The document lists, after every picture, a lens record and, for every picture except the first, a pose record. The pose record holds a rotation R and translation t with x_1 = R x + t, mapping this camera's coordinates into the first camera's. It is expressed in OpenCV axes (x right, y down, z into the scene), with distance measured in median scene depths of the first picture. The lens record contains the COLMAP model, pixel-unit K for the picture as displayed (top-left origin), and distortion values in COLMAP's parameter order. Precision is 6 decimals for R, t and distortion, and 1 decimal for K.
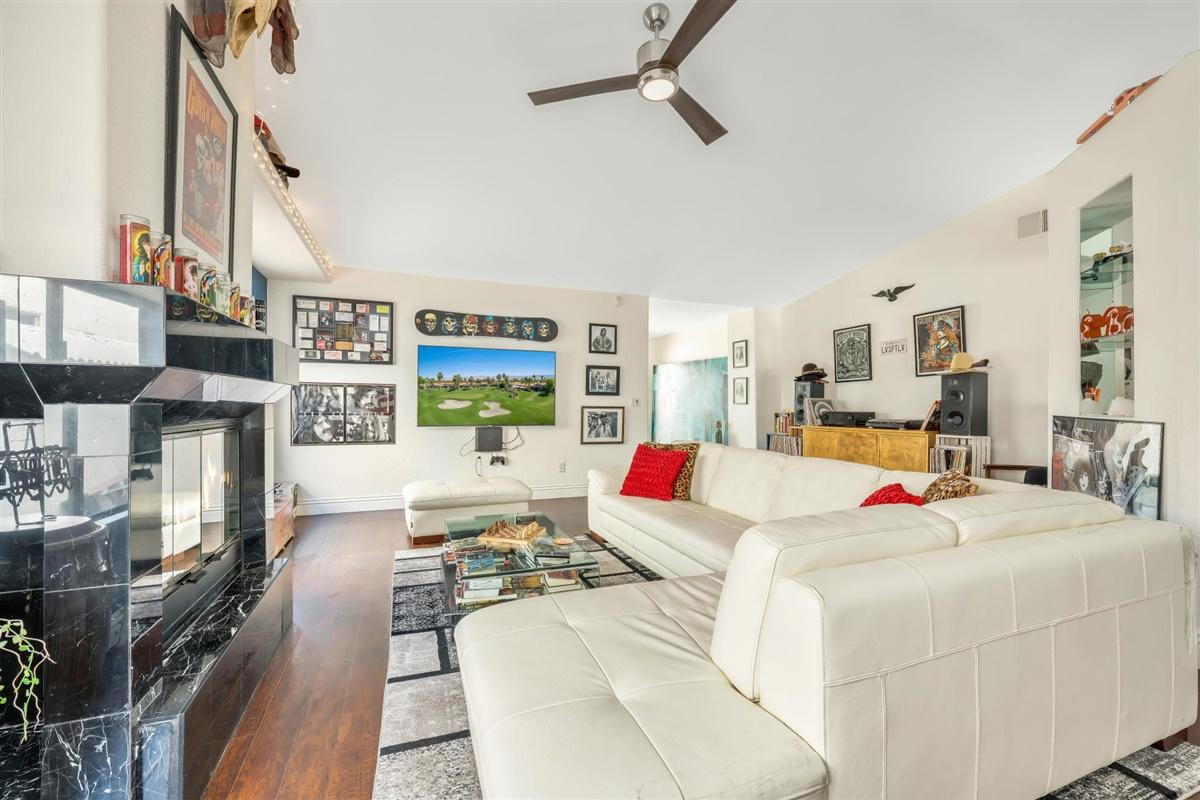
lens RADIAL K [[490.6, 0, 597.6], [0, 490.6, 404.9], [0, 0, 1]] dist [0.000966, 0.000175]
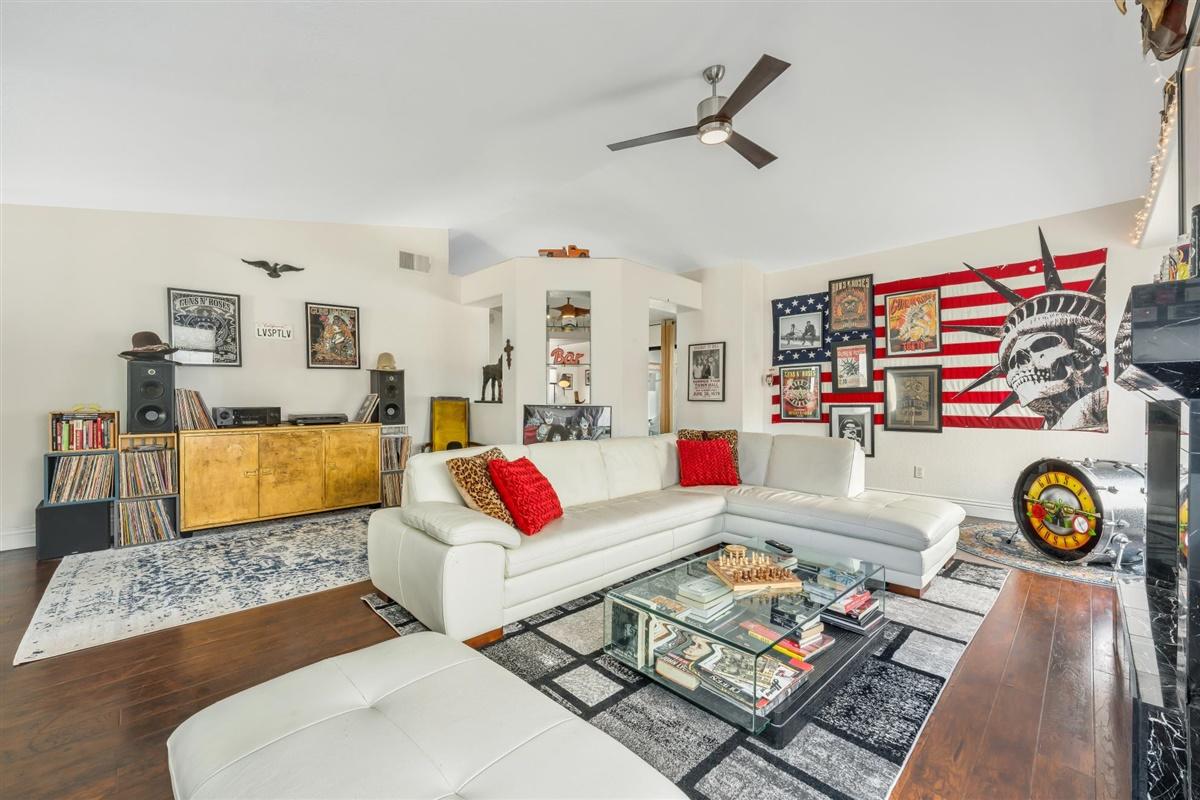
lens RADIAL K [[490.6, 0, 597.6], [0, 490.6, 404.9], [0, 0, 1]] dist [0.000966, 0.000175]
pose [[-0.385473, -0.014859, 0.922599, -0.457809], [-0.000389, 0.999873, 0.015941, -0.002373], [-0.922719, 0.005786, -0.385430, 0.894868]]
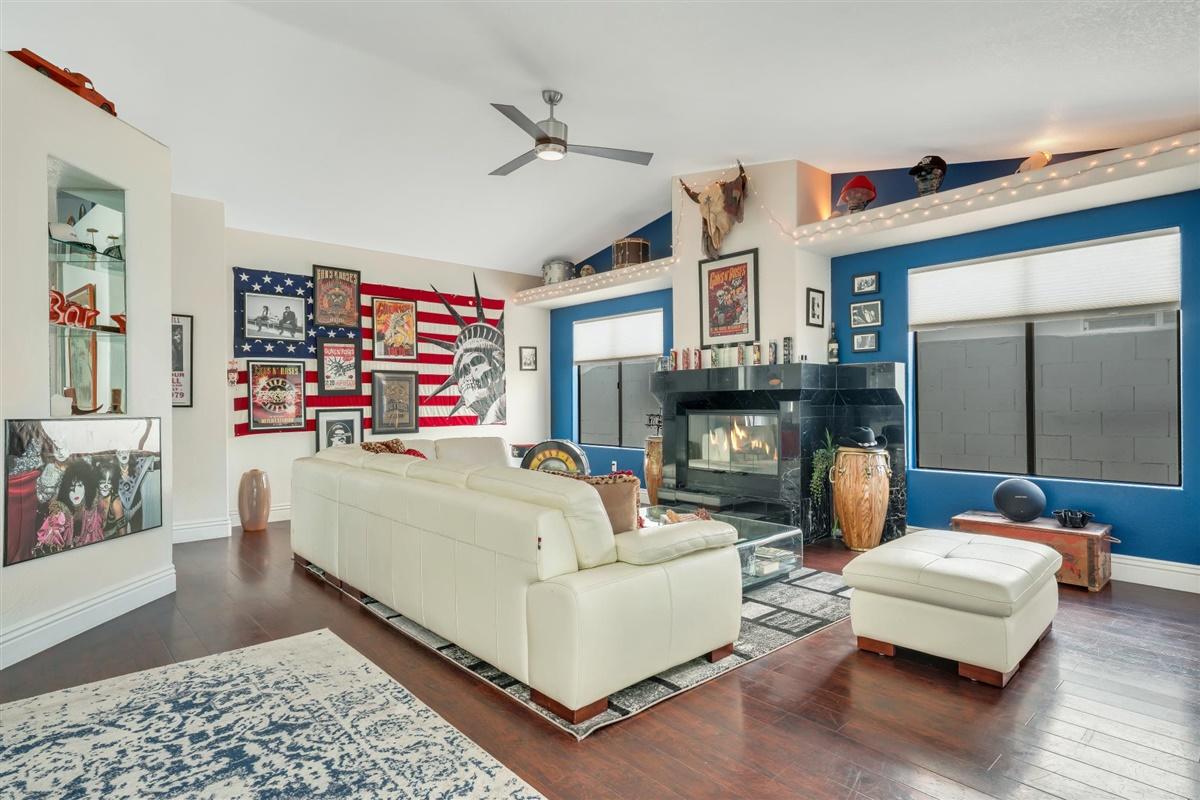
lens RADIAL K [[647.7, 0, 594.7], [0, 647.7, 402.3], [0, 0, 1]] dist [-0.004073, -0.000817]
pose [[-0.929689, 0.000415, -0.368345, 0.326104], [-0.000475, 0.999997, 0.002324, -0.001861], [0.368345, 0.002336, -0.929686, 1.348104]]
